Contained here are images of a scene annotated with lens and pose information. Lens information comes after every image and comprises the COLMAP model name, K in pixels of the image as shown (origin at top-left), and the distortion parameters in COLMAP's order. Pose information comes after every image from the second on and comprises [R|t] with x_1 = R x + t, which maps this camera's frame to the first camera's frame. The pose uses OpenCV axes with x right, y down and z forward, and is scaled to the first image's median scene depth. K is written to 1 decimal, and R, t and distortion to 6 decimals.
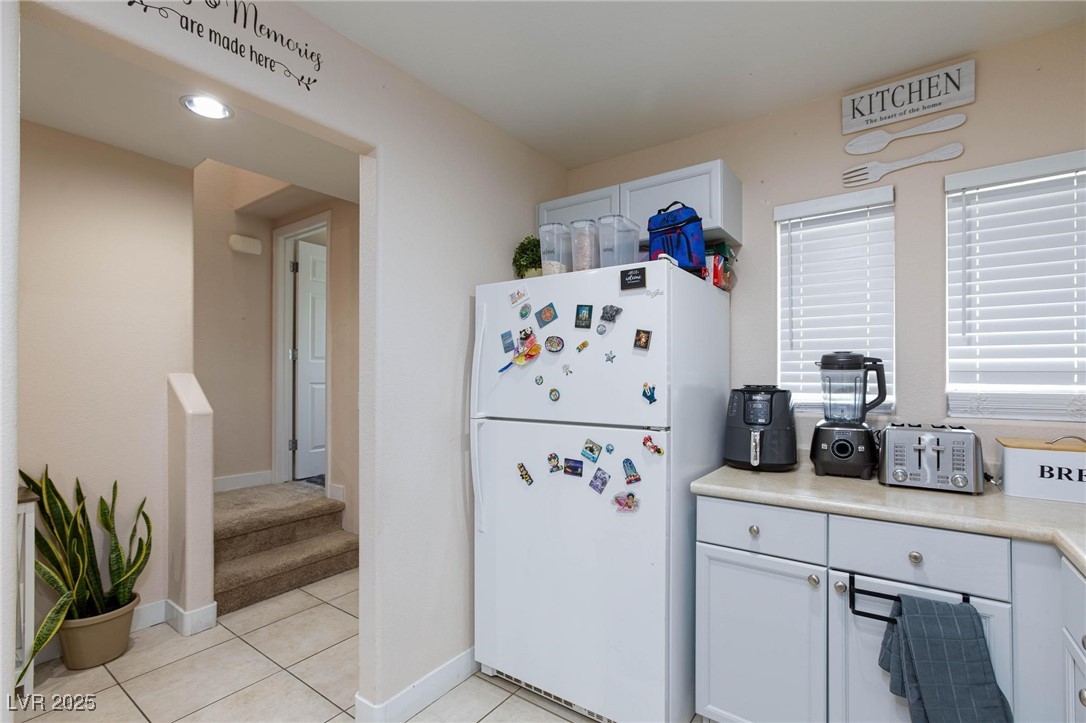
lens RADIAL K [[492.3, 0, 535.6], [0, 492.3, 368.0], [0, 0, 1]] dist [-0.006330, 0.000277]
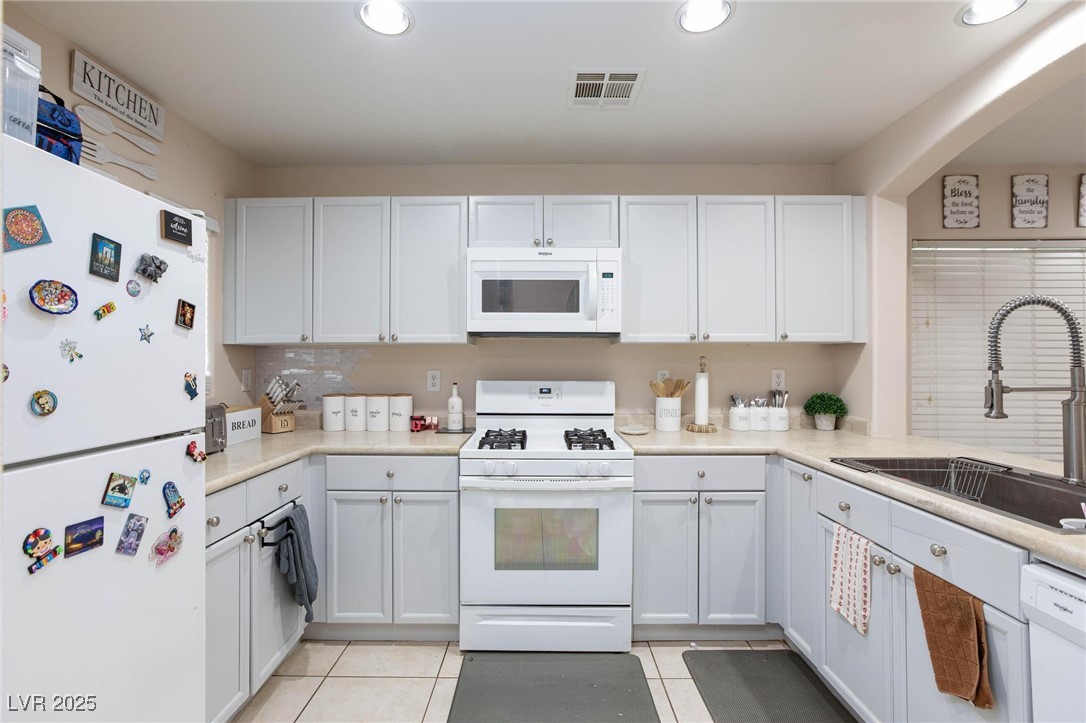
lens RADIAL K [[494.2, 0, 543.5], [0, 494.2, 358.2], [0, 0, 1]] dist [-0.002446, 0.006224]
pose [[-0.587714, 0.011987, 0.808980, -0.654840], [-0.006419, 0.999790, -0.019477, 0.017823], [-0.809043, -0.016639, -0.587513, 0.926962]]
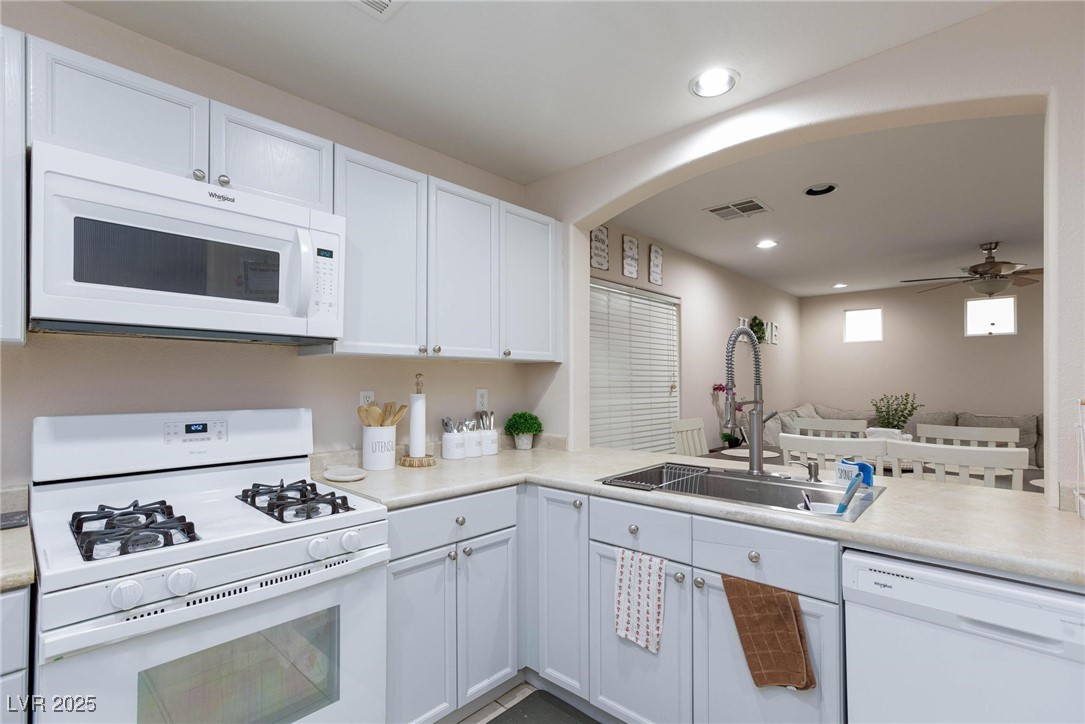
lens RADIAL K [[508.2, 0, 538.9], [0, 508.2, 377.2], [0, 0, 1]] dist [-0.010488, 0.000611]
pose [[-0.991799, 0.004035, 0.127741, -0.166022], [0.001673, 0.999826, -0.018589, 0.012359], [-0.127794, -0.018223, -0.991633, 0.870503]]
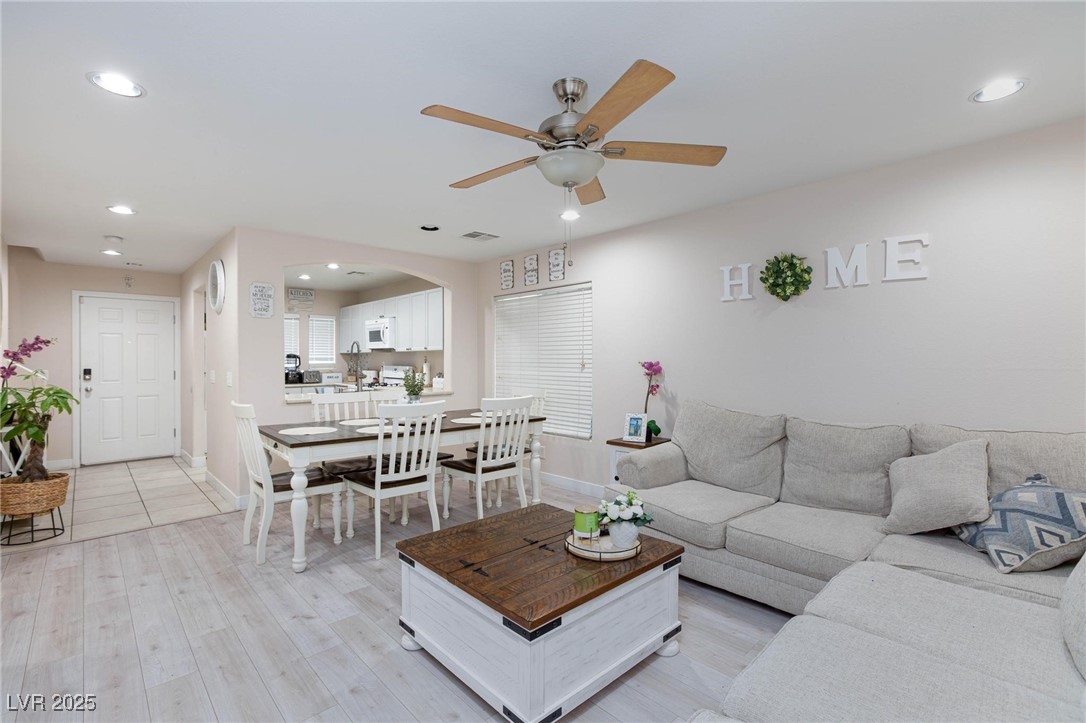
lens RADIAL K [[488.9, 0, 543.0], [0, 488.9, 361.5], [0, 0, 1]] dist [-0.003553, -0.000050]
pose [[0.192984, -0.003685, 0.981195, -3.147913], [-0.008464, 0.999949, 0.005420, -0.009531], [-0.981165, -0.009350, 0.192943, -1.962451]]
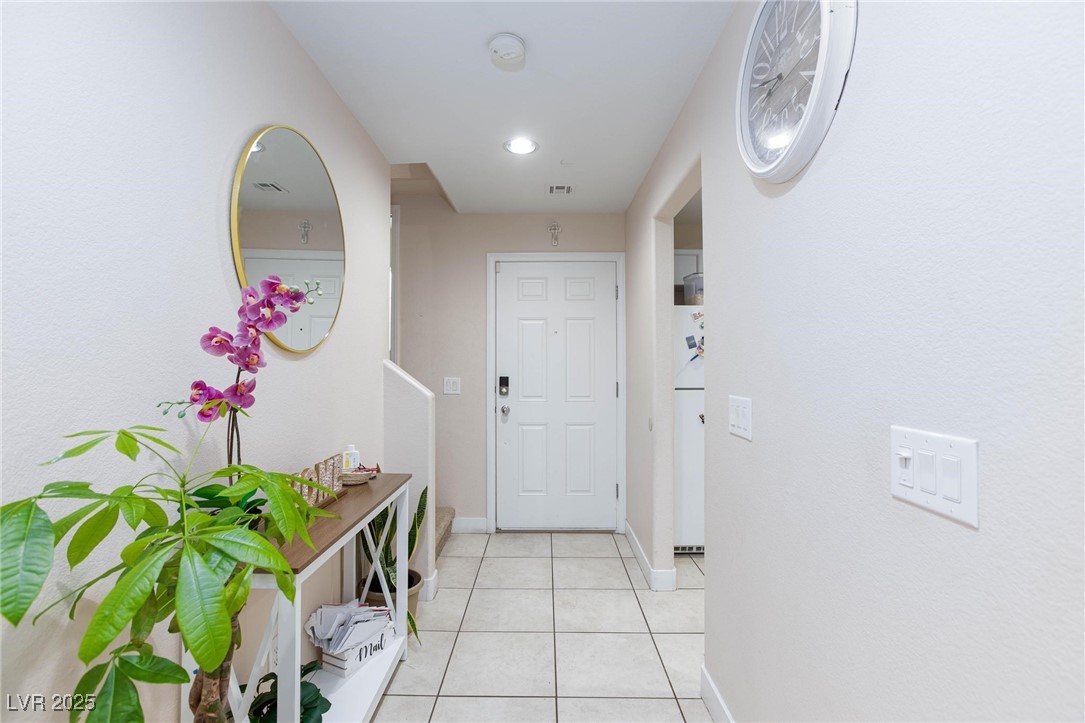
lens RADIAL K [[501.9, 0, 543.2], [0, 501.9, 356.4], [0, 0, 1]] dist [-0.004063, 0.011577]
pose [[0.815851, 0.009603, 0.578183, -1.586619], [-0.007034, 0.999953, -0.006683, 0.011213], [-0.578220, 0.001385, 0.815880, -0.112111]]
